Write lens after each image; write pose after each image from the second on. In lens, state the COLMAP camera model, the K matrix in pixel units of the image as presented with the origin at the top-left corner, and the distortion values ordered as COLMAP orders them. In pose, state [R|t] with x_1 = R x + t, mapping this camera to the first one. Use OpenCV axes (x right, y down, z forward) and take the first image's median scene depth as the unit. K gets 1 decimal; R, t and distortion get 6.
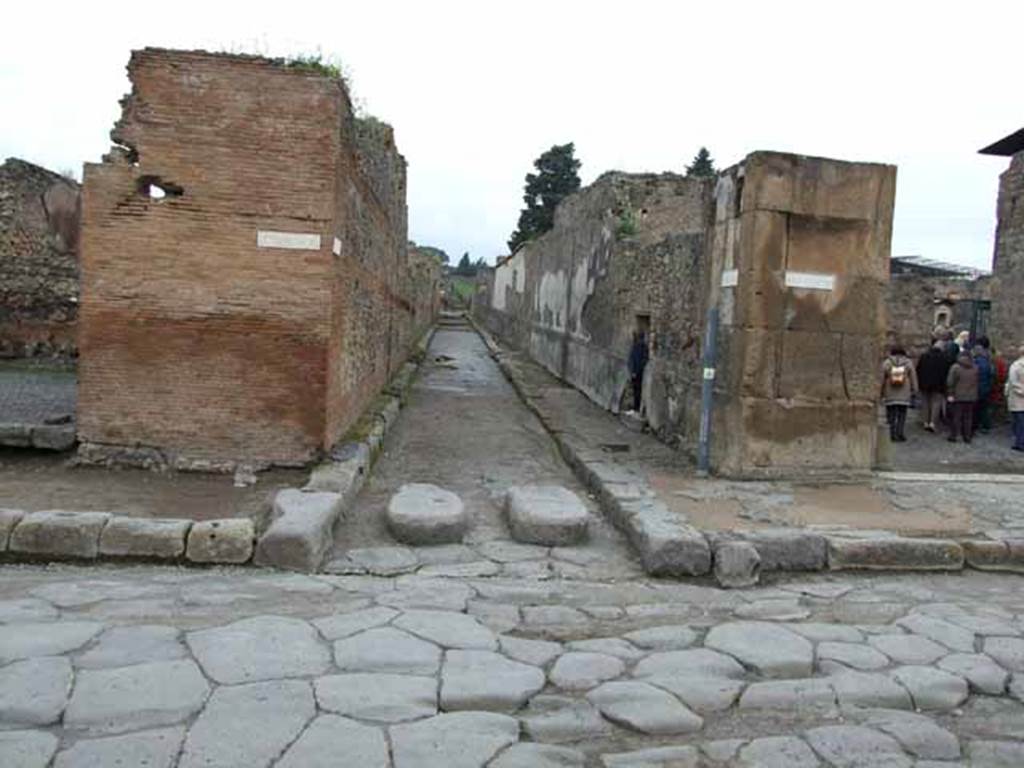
lens RADIAL K [[804.5, 0, 512.1], [0, 804.5, 383.3], [0, 0, 1]] dist [-0.048536, 0.020743]
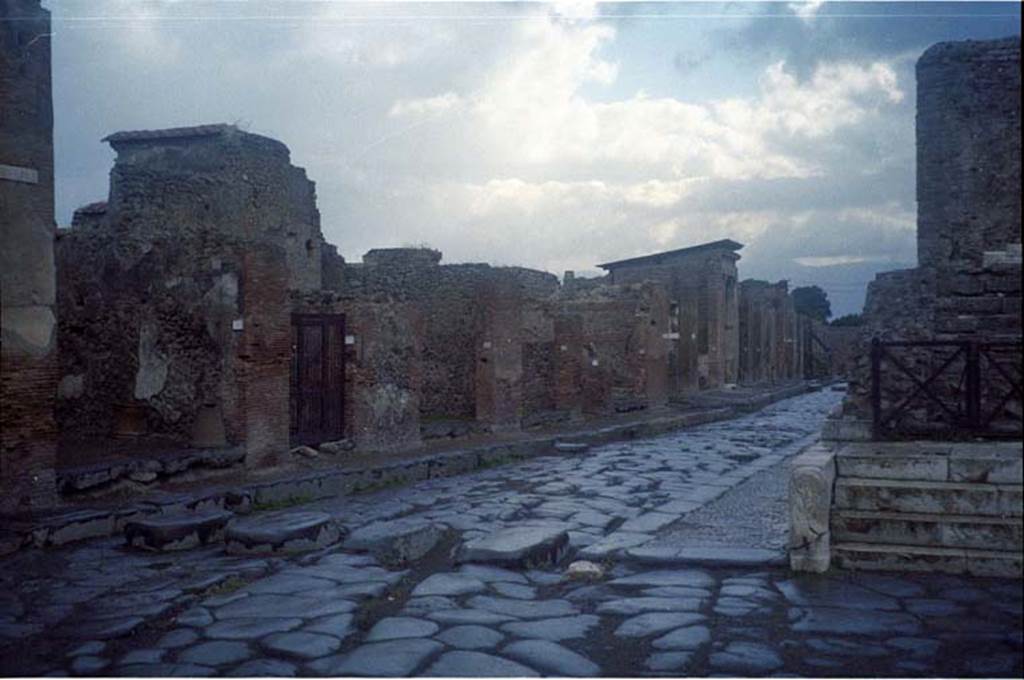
lens RADIAL K [[1202.9, 0, 512.5], [0, 1202.9, 344.8], [0, 0, 1]] dist [0.158500, 0.000000]
pose [[0.482748, -0.067827, 0.873129, -4.358542], [0.101188, 0.994639, 0.021320, -0.278584], [-0.869894, 0.078058, 0.487023, -0.758699]]
